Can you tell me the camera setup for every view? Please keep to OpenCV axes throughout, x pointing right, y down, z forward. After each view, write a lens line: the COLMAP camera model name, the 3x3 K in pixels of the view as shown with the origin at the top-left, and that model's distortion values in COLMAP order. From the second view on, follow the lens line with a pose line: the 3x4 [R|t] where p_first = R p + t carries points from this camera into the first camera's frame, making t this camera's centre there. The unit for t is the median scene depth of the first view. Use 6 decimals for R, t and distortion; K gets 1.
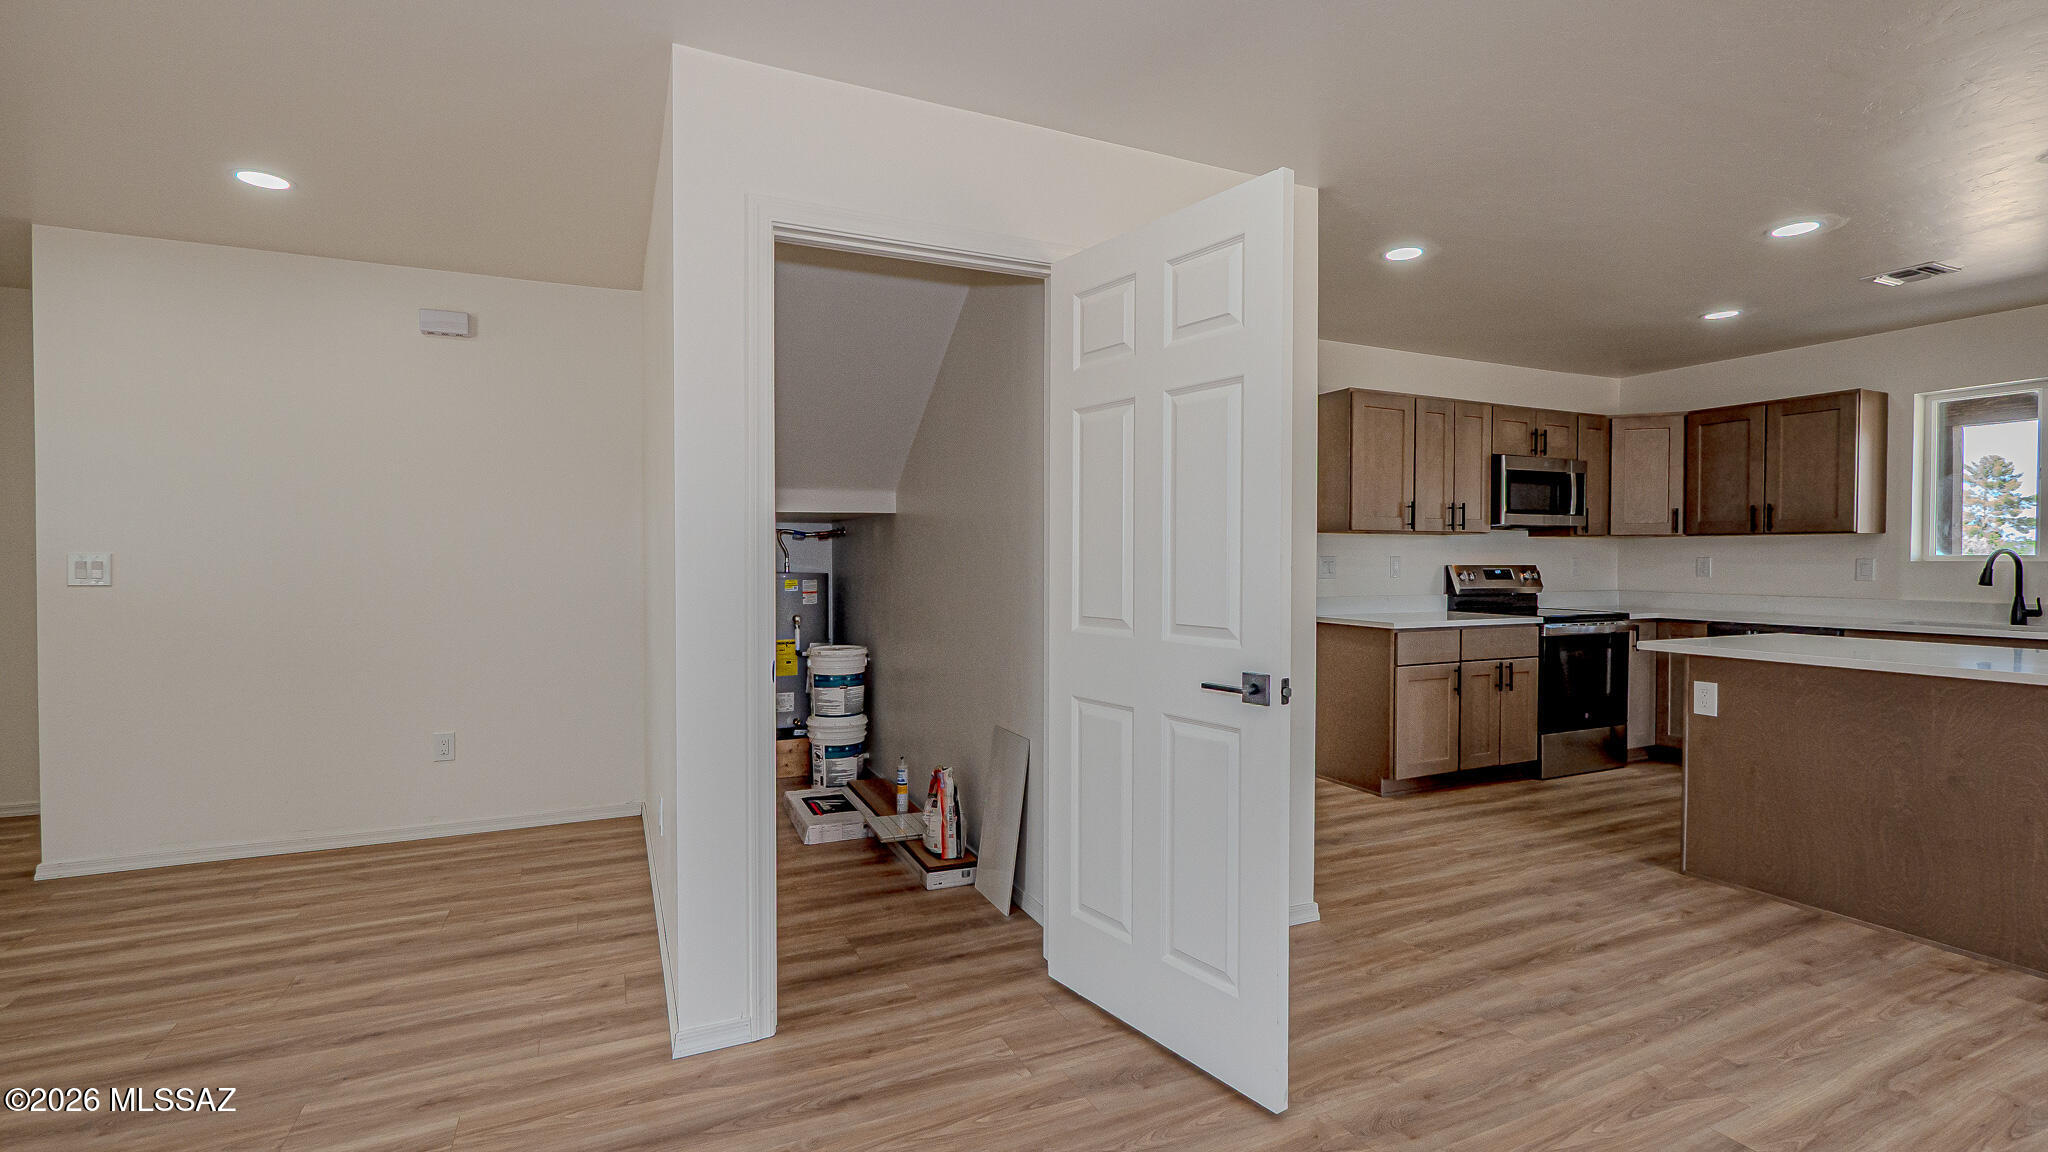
lens RADIAL K [[907.4, 0, 1024.7], [0, 907.4, 573.1], [0, 0, 1]] dist [-0.001209, -0.000135]
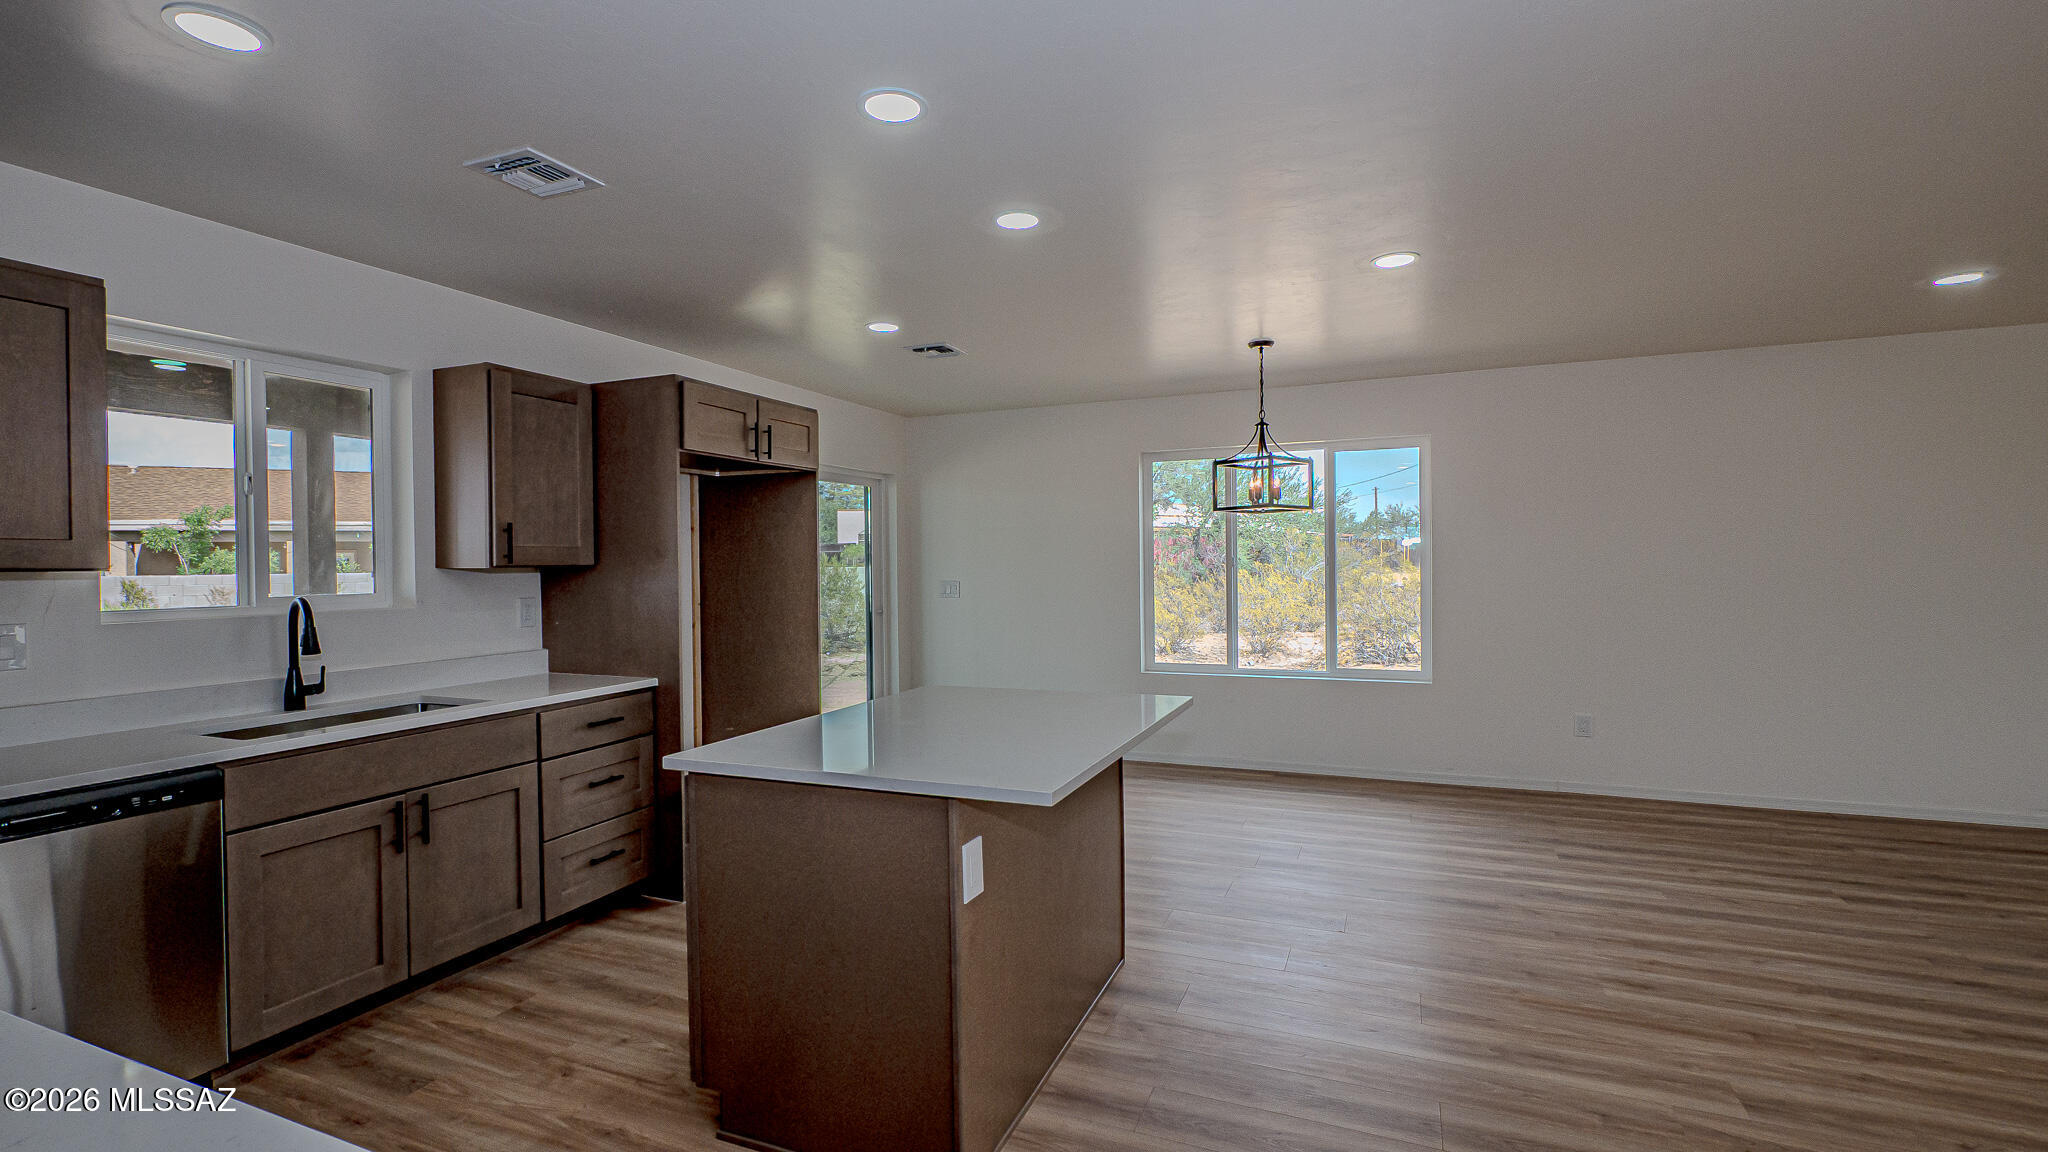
lens RADIAL K [[890.0, 0, 1024.0], [0, 890.0, 576.0], [0, 0, 1]] dist [-0.002318, -0.000007]
pose [[-0.674273, -0.002903, 0.738476, 0.214416], [0.024037, 0.999376, 0.025876, -0.039973], [-0.738091, 0.035199, -0.673783, 0.907030]]
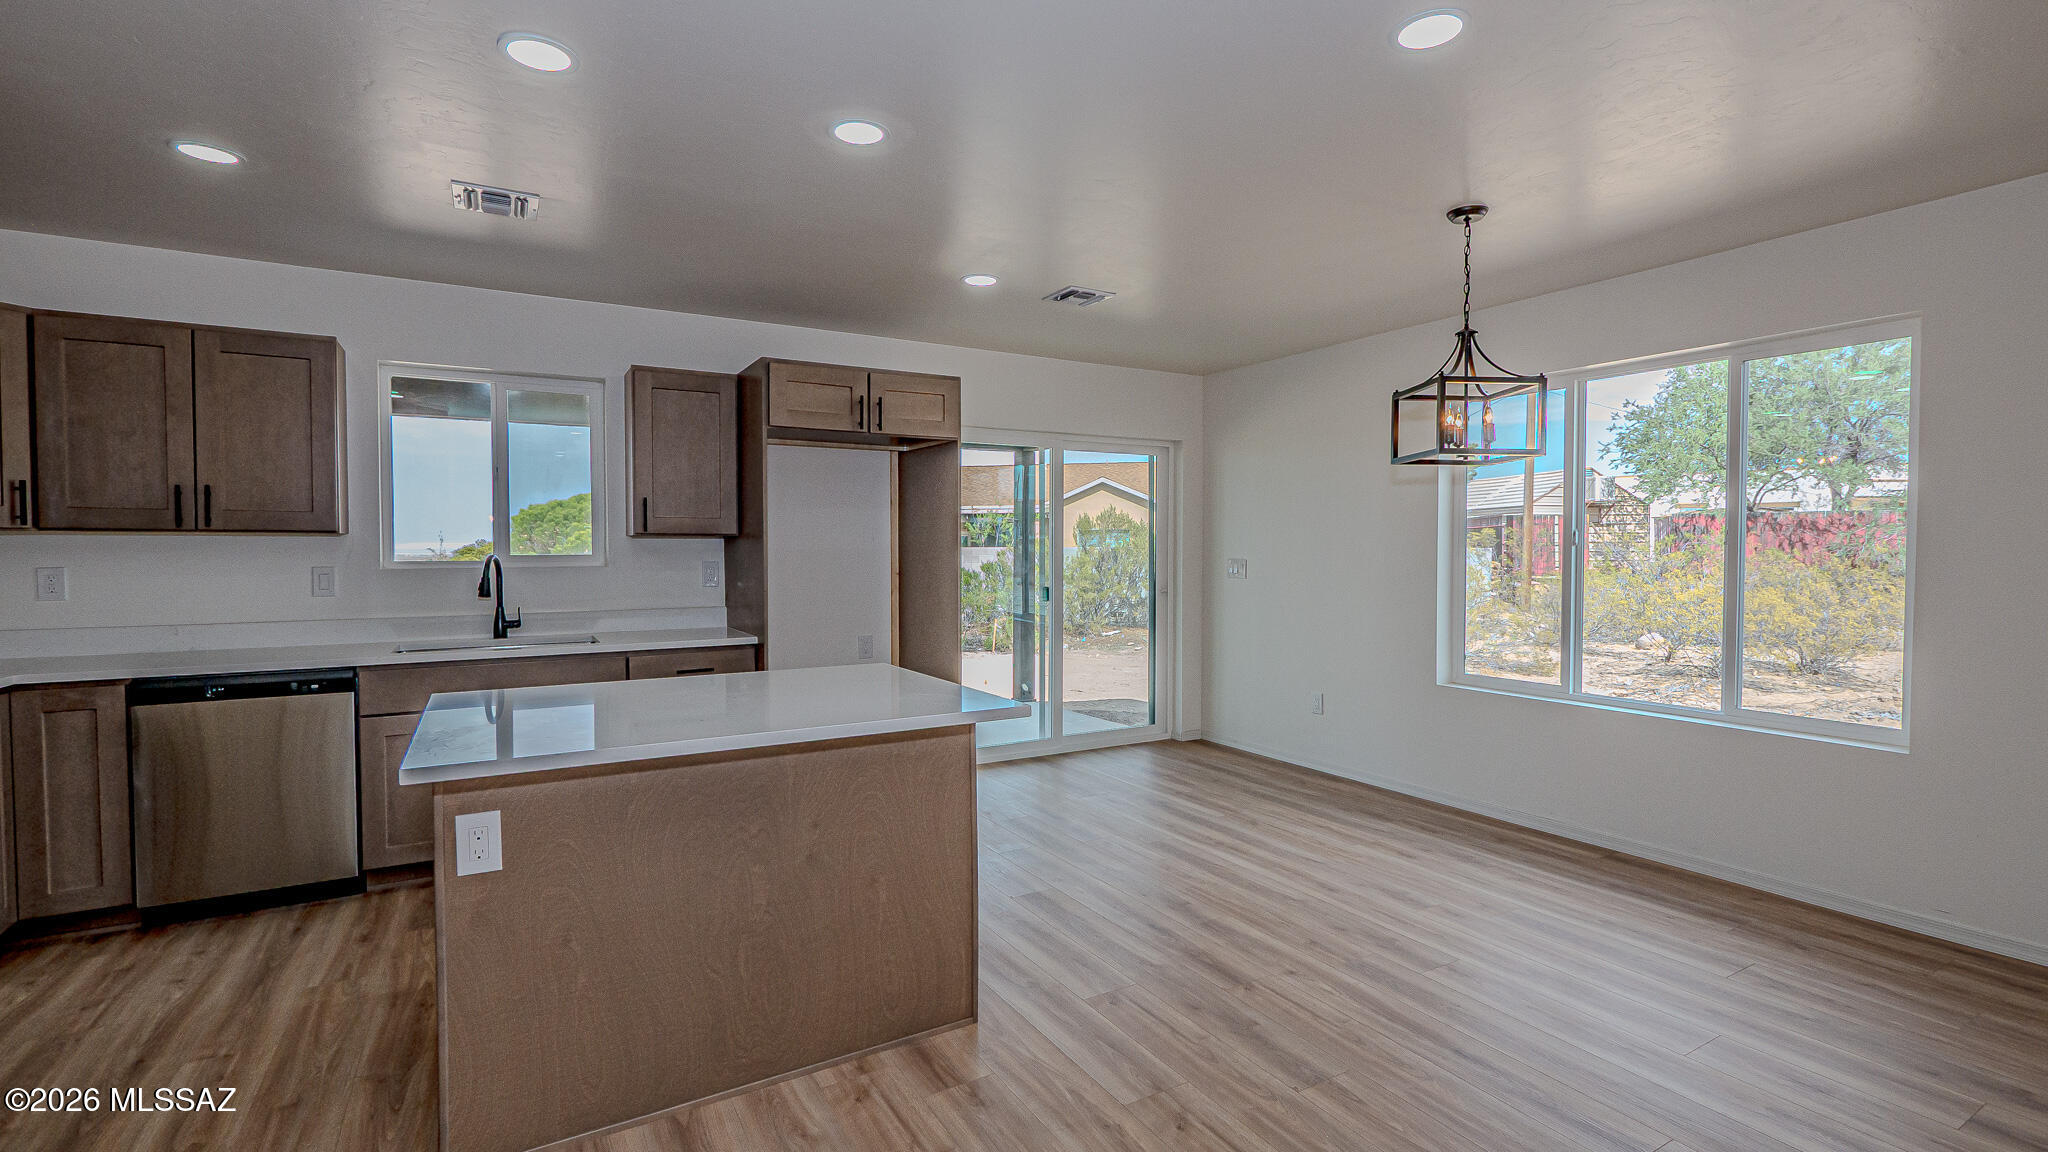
lens RADIAL K [[907.4, 0, 1024.7], [0, 907.4, 573.1], [0, 0, 1]] dist [-0.001209, -0.000135]
pose [[-0.093705, -0.027956, 0.995207, 0.123649], [0.017715, 0.999401, 0.029742, -0.022637], [-0.995442, 0.020417, -0.093154, 0.486448]]
